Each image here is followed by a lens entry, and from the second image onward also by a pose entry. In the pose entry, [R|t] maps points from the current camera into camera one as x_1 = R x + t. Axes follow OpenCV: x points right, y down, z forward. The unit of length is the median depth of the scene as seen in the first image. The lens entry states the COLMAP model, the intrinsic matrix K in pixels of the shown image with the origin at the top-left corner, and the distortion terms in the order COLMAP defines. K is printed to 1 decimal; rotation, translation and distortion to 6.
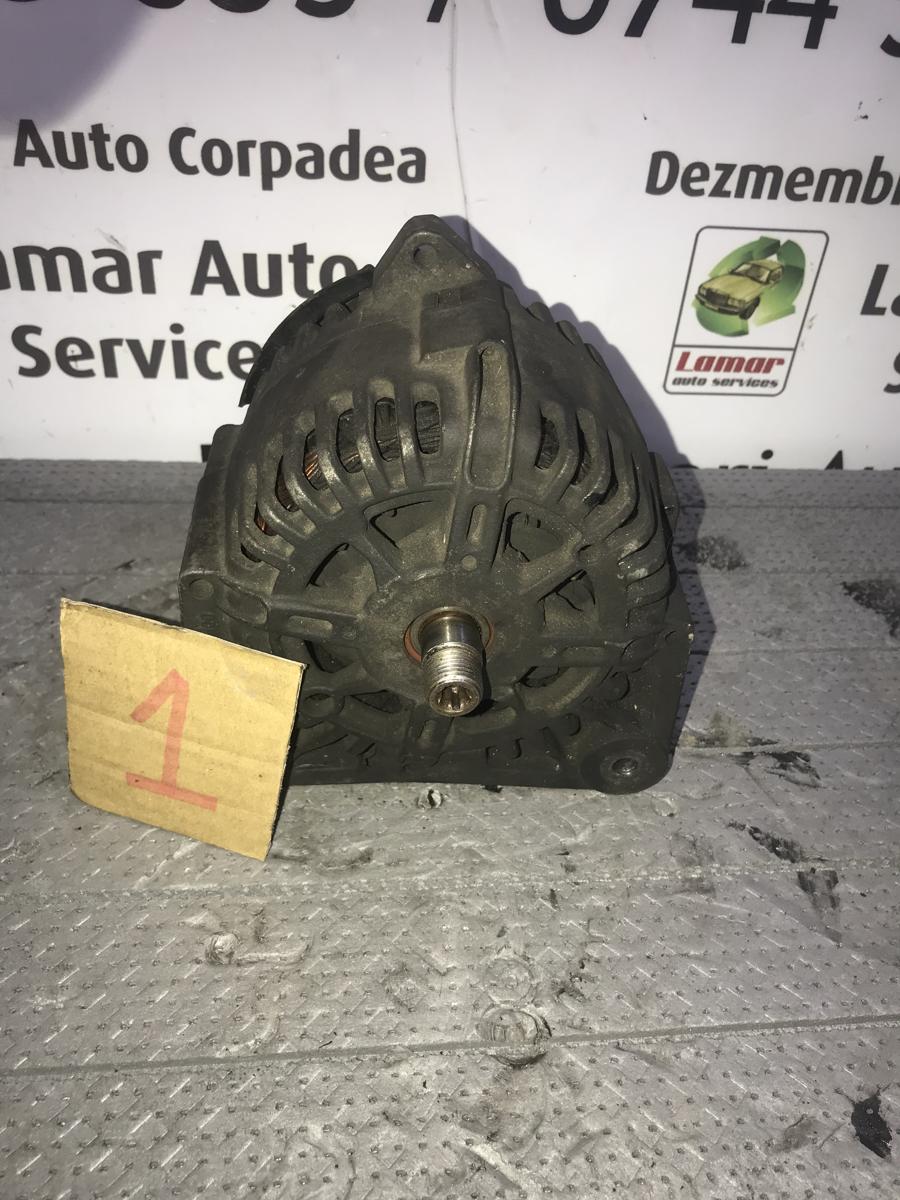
lens RADIAL K [[1036.9, 0, 450.5], [0, 1036.9, 592.1], [0, 0, 1]] dist [-0.023234, 0.045720]
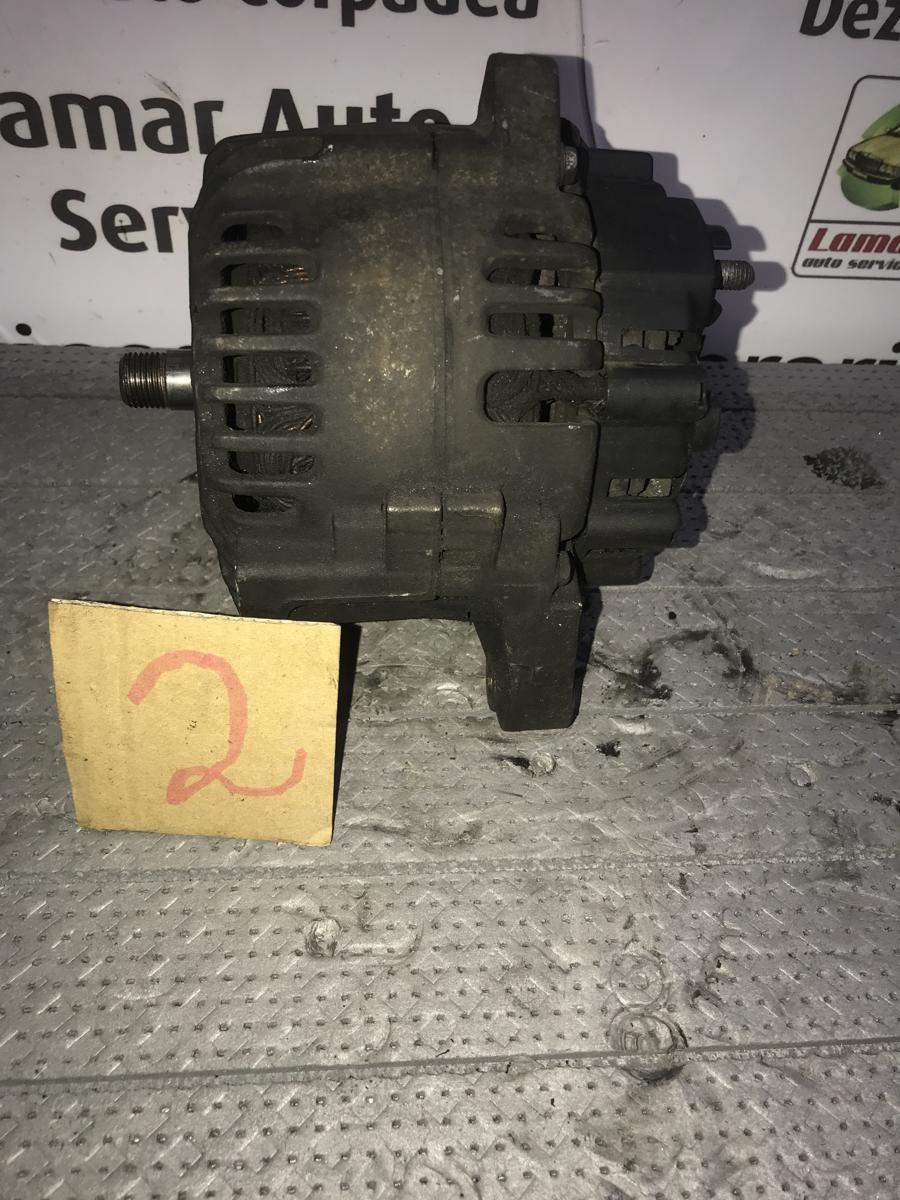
lens RADIAL K [[1036.9, 0, 452.8], [0, 1036.9, 599.7], [0, 0, 1]] dist [-0.023234, 0.045720]
pose [[0.999511, 0.021819, -0.022387, -0.061352], [-0.018023, 0.987335, 0.157624, -0.062024], [0.025542, -0.157144, 0.987245, 0.099810]]
